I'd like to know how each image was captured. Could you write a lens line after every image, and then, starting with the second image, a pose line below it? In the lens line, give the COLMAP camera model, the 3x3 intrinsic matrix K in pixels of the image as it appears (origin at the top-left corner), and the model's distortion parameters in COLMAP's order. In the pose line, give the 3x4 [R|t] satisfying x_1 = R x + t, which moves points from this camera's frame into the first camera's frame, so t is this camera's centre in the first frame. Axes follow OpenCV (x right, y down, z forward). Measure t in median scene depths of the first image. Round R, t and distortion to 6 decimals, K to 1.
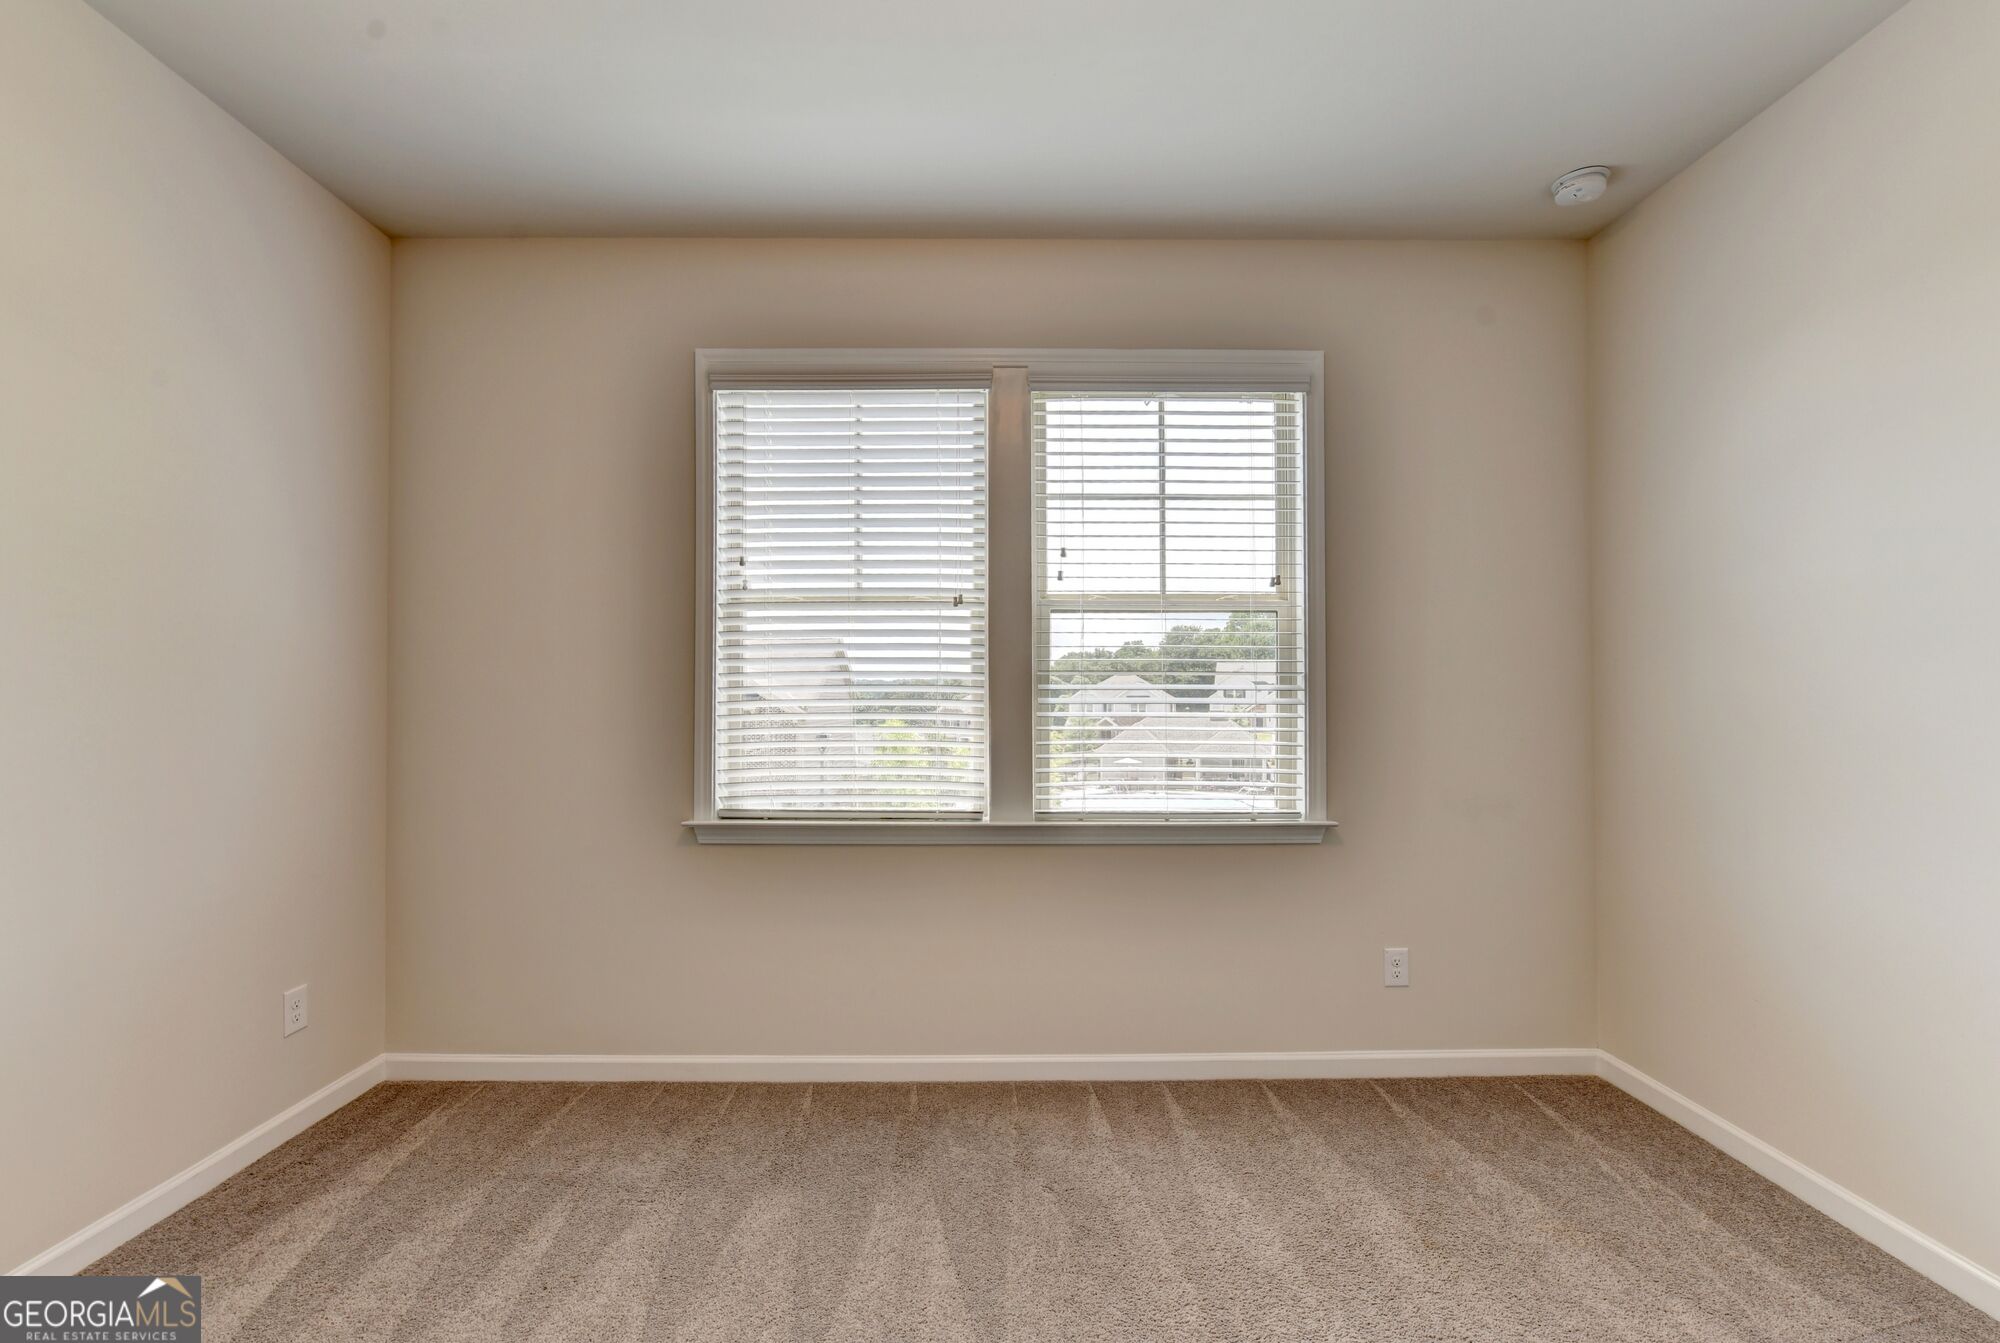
lens RADIAL K [[860.9, 0, 995.6], [0, 860.9, 681.9], [0, 0, 1]] dist [-0.005745, -0.000673]
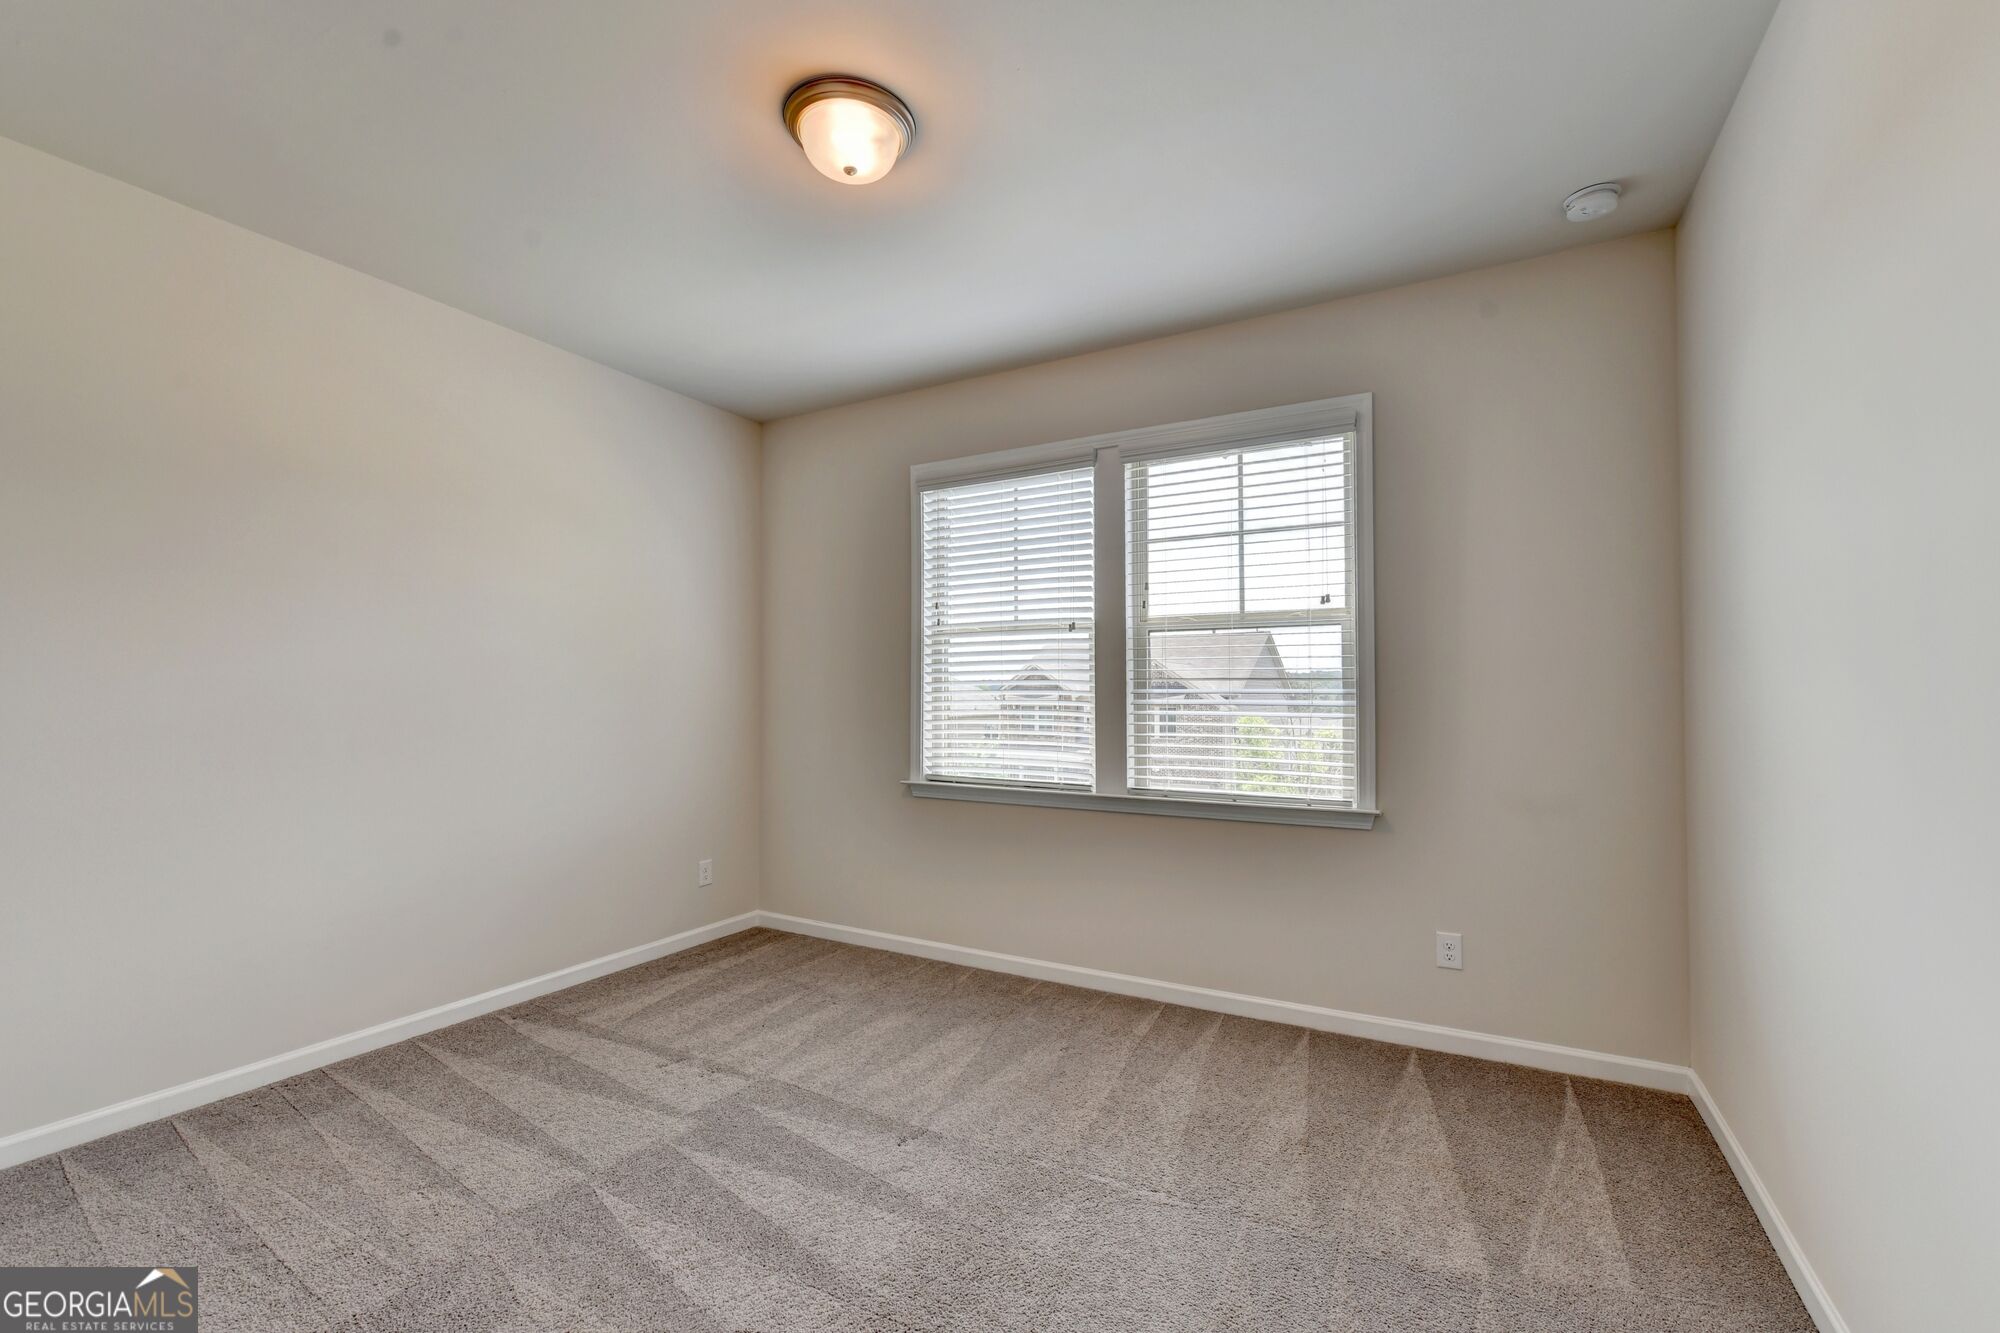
lens RADIAL K [[826.3, 0, 1003.8], [0, 826.3, 664.5], [0, 0, 1]] dist [-0.004450, 0.000071]
pose [[0.875228, -0.016264, -0.483438, 0.486331], [0.010255, 0.999834, -0.015071, -0.018165], [0.483603, 0.008233, 0.875249, -0.183273]]
